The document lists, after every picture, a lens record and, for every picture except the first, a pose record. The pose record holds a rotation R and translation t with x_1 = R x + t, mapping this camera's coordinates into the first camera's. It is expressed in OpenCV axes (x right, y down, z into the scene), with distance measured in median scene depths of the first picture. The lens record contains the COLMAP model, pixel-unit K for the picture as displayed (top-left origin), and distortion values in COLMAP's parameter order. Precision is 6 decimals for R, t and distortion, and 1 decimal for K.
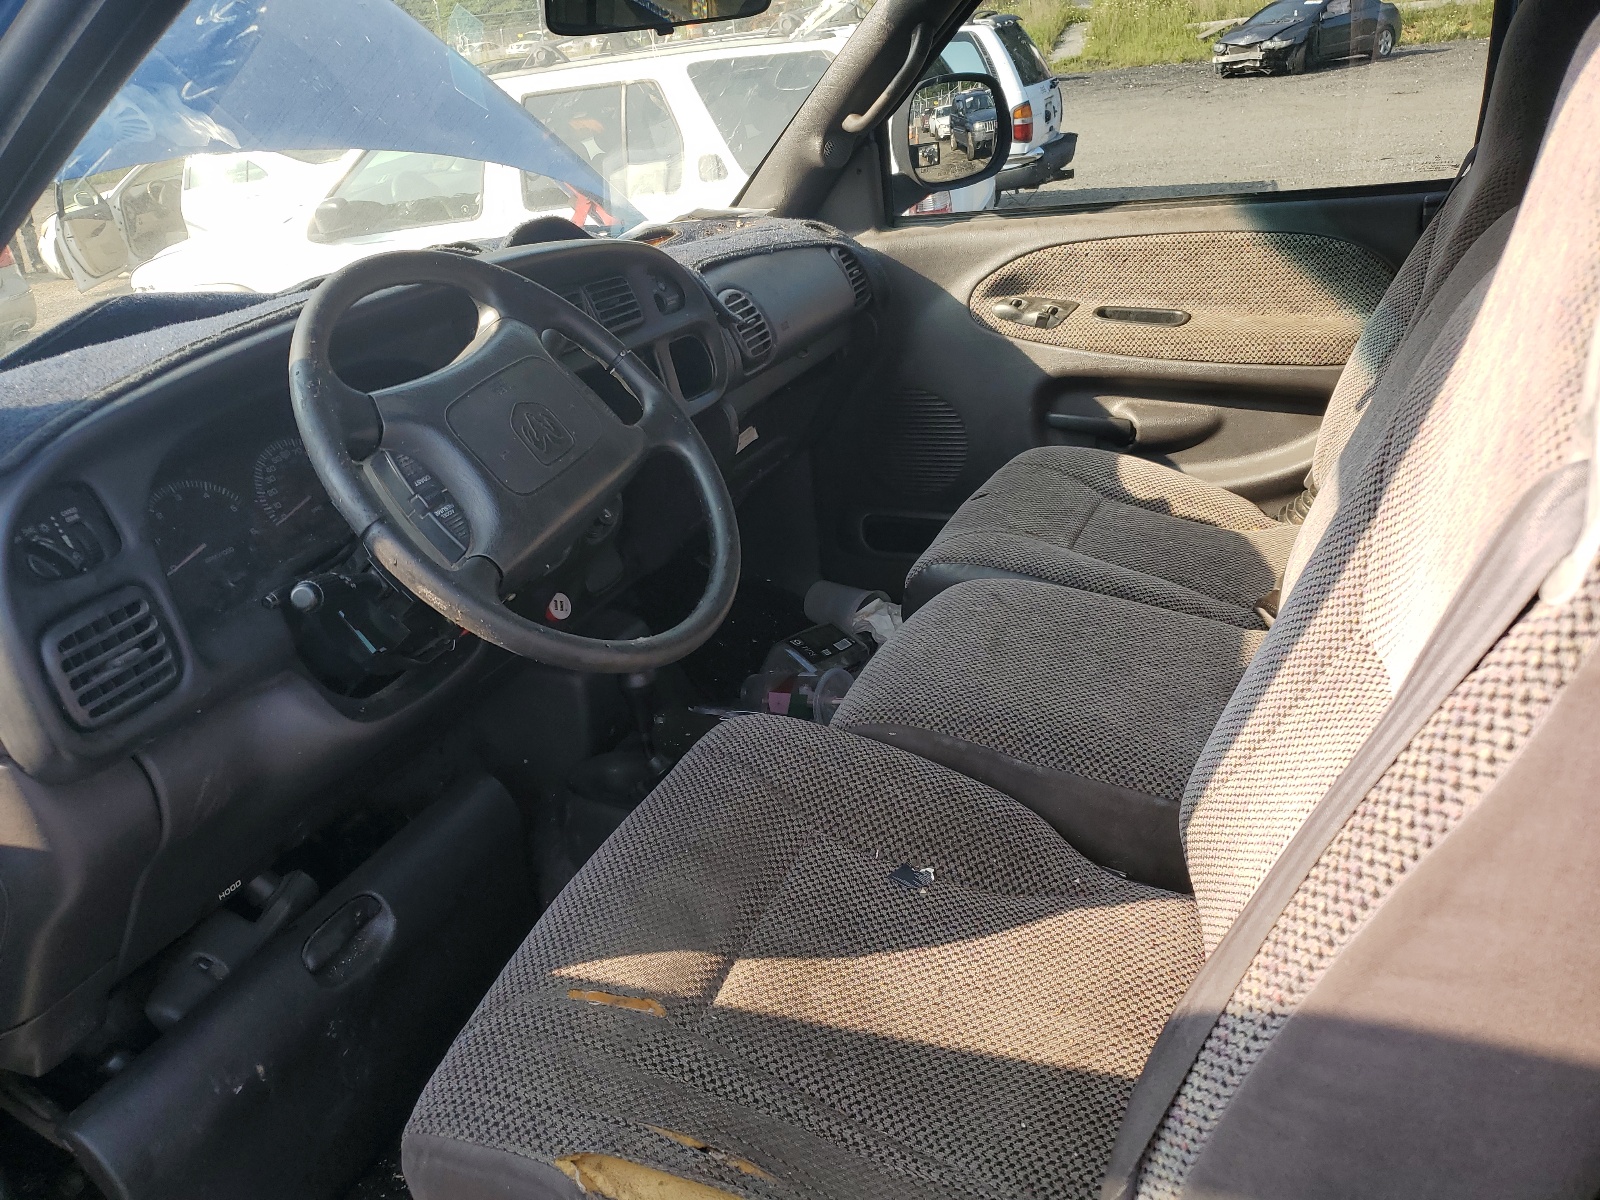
lens RADIAL K [[1252.6, 0, 802.9], [0, 1252.6, 634.5], [0, 0, 1]] dist [0.010559, -0.000282]
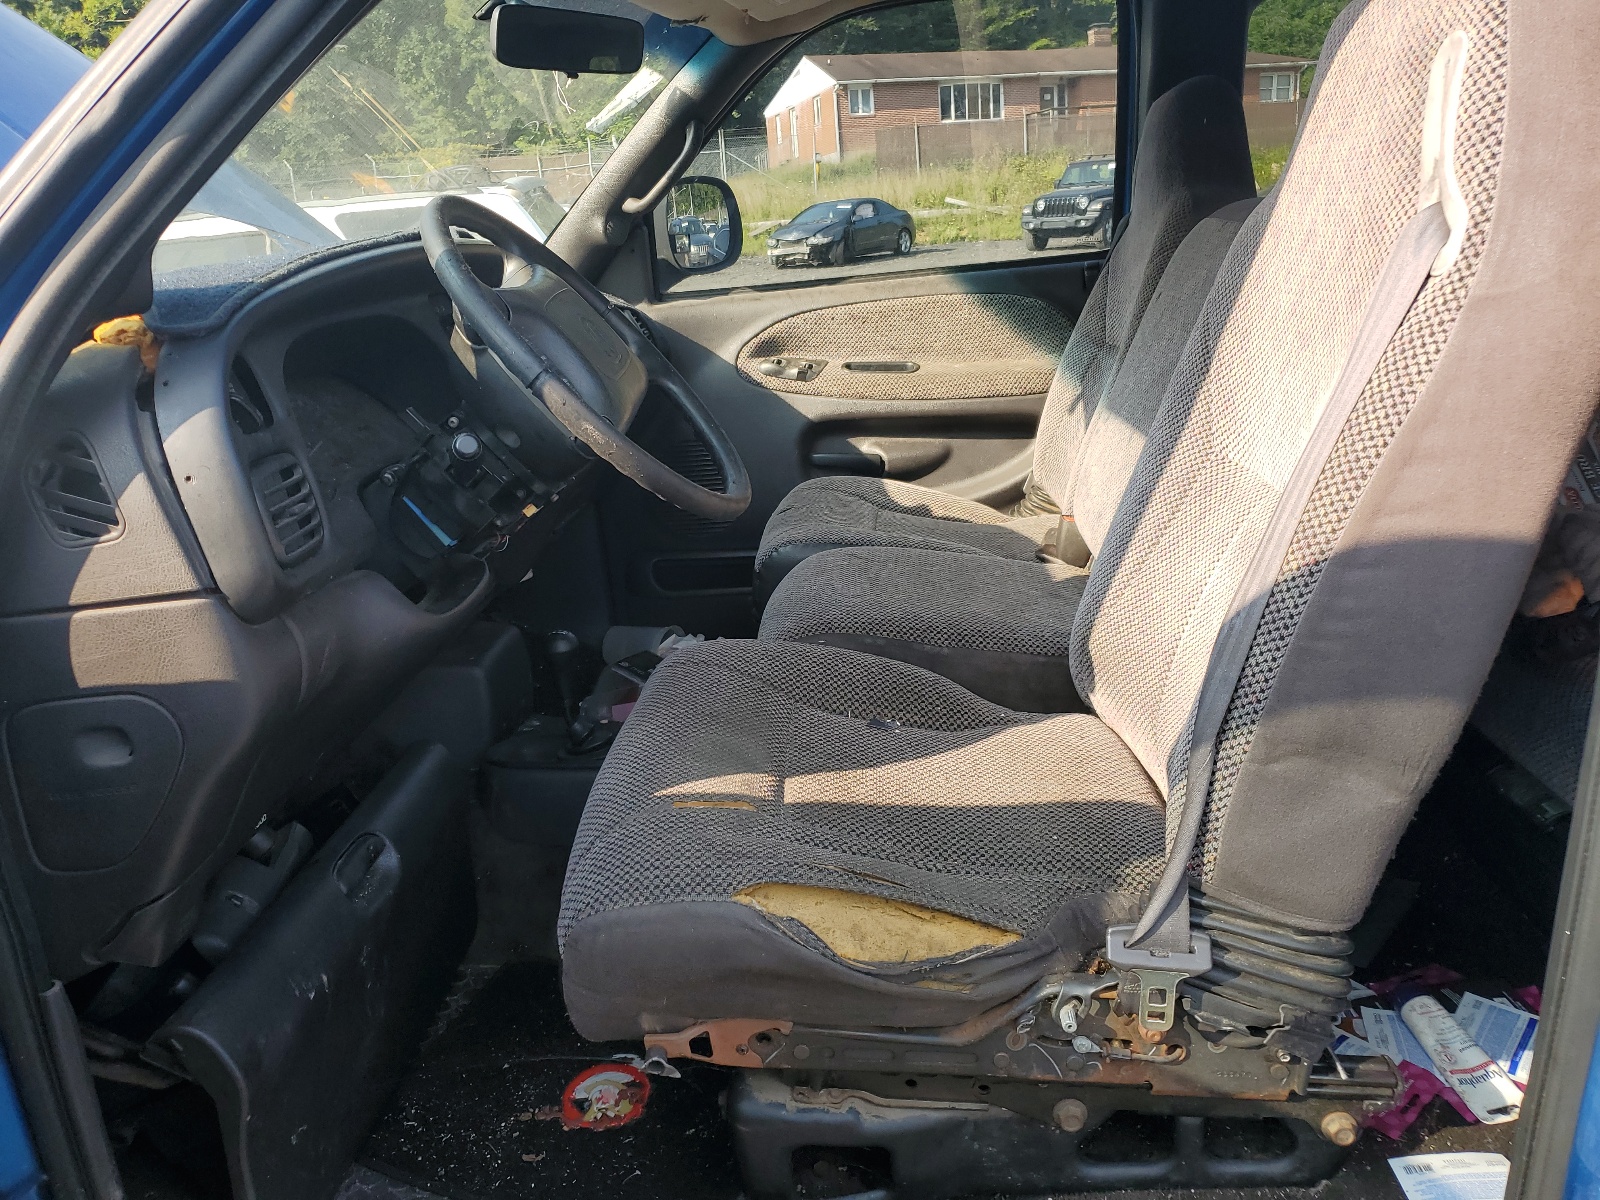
lens RADIAL K [[1211.5, 0, 853.4], [0, 1211.5, 600.8], [0, 0, 1]] dist [0.134544, -0.257286]
pose [[0.939408, -0.083956, 0.332362, -0.174787], [0.131812, 0.983472, -0.124131, 0.117254], [-0.316447, 0.160419, 0.934947, -0.063478]]
